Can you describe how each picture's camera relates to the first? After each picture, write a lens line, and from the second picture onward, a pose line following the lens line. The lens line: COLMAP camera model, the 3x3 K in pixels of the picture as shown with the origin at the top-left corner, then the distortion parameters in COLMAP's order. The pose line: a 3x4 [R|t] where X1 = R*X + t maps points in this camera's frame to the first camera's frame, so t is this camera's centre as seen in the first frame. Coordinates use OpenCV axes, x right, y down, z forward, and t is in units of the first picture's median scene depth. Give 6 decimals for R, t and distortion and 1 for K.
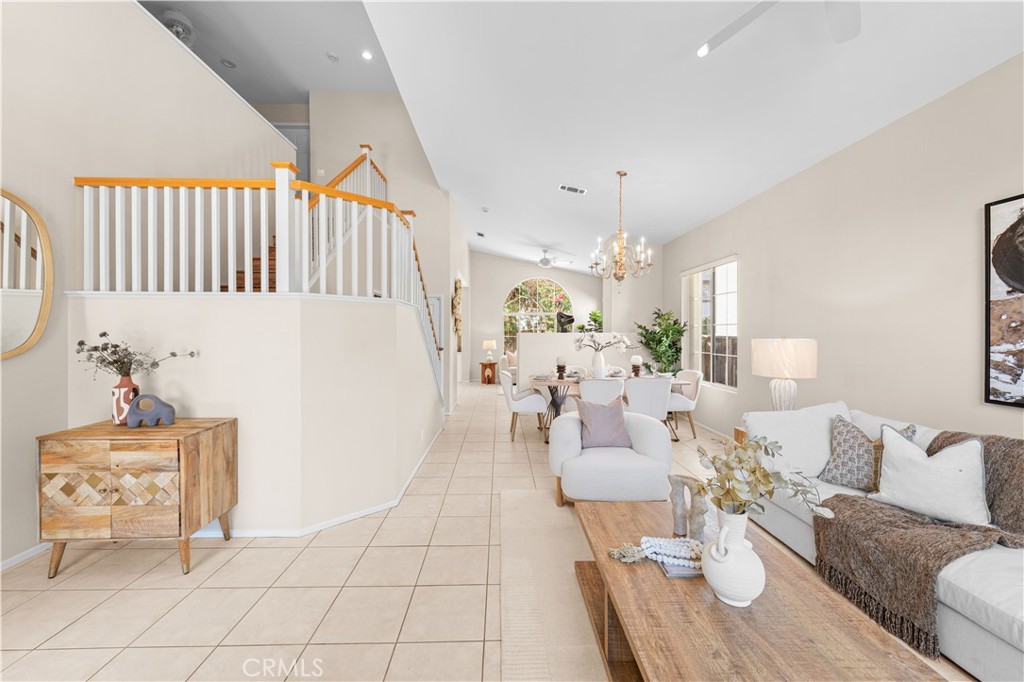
lens RADIAL K [[397.1, 0, 496.7], [0, 397.1, 339.0], [0, 0, 1]] dist [0.002927, -0.002542]
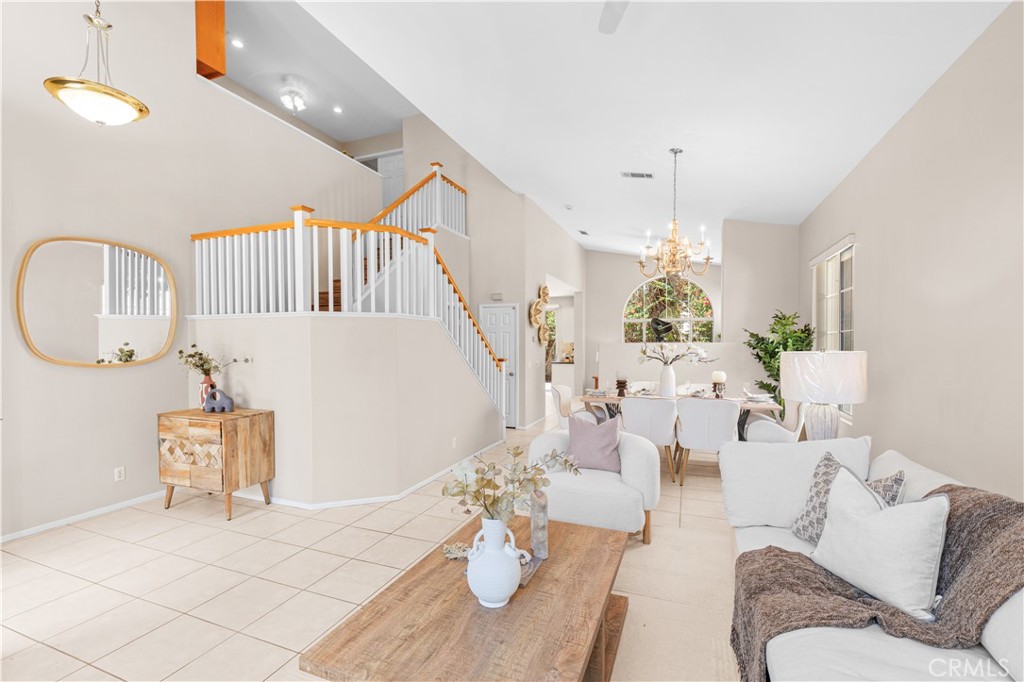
lens RADIAL K [[440.0, 0, 474.2], [0, 440.0, 357.0], [0, 0, 1]] dist [0.000415, -0.000596]
pose [[0.912772, 0.008963, -0.408371, 0.522946], [-0.002505, 0.999863, 0.016346, 0.000307], [0.408462, -0.013897, 0.912669, -0.028193]]
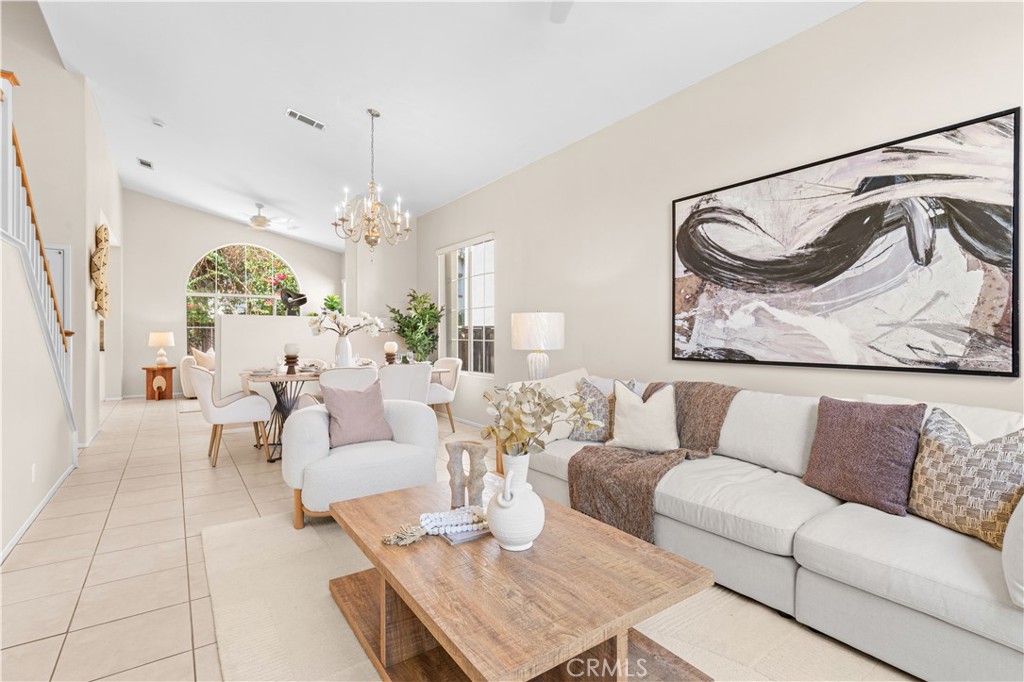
lens RADIAL K [[490.5, 0, 520.1], [0, 490.5, 342.6], [0, 0, 1]] dist [0.020092, -0.010643]
pose [[0.814692, -0.002304, 0.579889, -0.043885], [0.001341, 0.999997, 0.002089, 0.083362], [-0.579892, -0.000924, 0.814693, 0.015578]]
